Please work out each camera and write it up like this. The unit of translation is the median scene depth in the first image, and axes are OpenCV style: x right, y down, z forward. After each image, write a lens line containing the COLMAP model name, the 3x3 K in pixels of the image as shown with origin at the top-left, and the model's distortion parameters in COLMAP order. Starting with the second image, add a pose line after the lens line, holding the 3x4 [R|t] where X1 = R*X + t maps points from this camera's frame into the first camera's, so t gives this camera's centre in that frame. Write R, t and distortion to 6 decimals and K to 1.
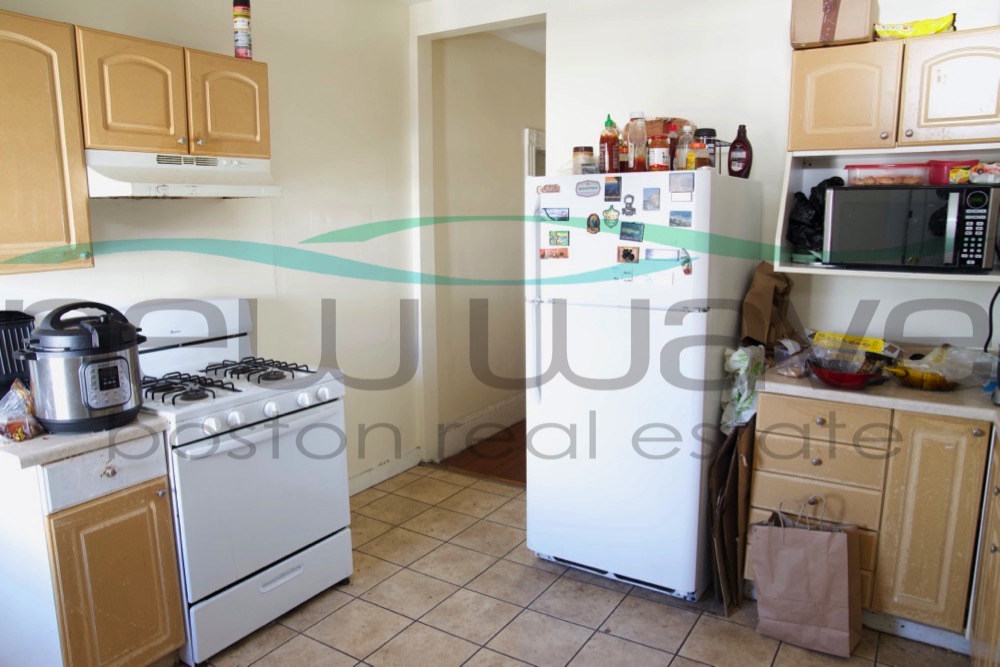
lens RADIAL K [[742.4, 0, 502.2], [0, 742.4, 336.5], [0, 0, 1]] dist [-0.007428, 0.003047]
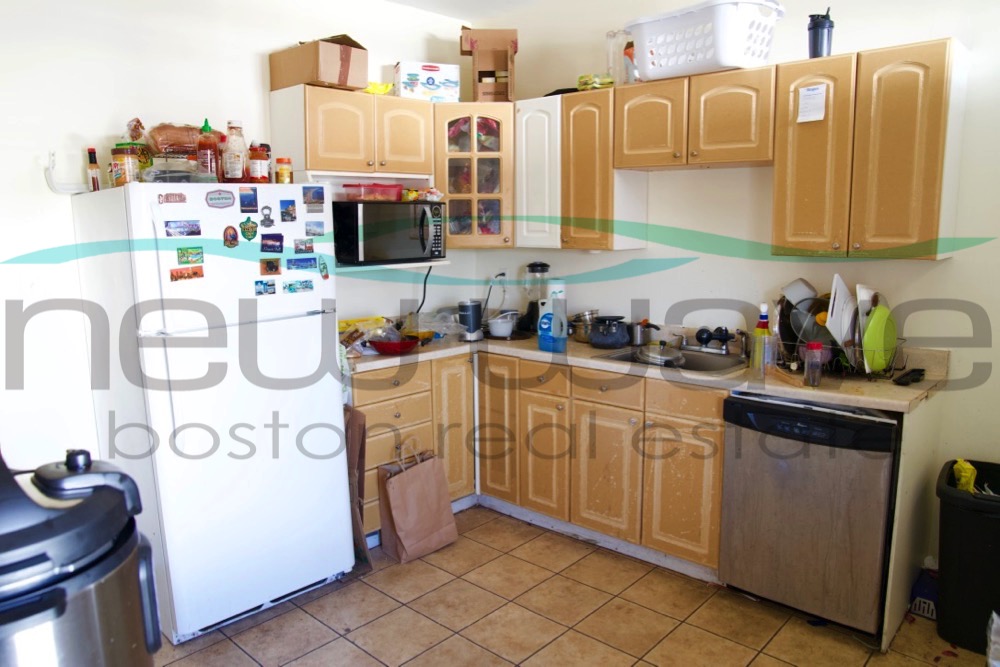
lens RADIAL K [[742.4, 0, 501.7], [0, 742.4, 333.4], [0, 0, 1]] dist [-0.007428, 0.003047]
pose [[0.206040, -0.153594, 0.966414, -0.730521], [0.179367, 0.976800, 0.117004, -0.083864], [-0.961964, 0.149235, 0.228810, 0.491631]]
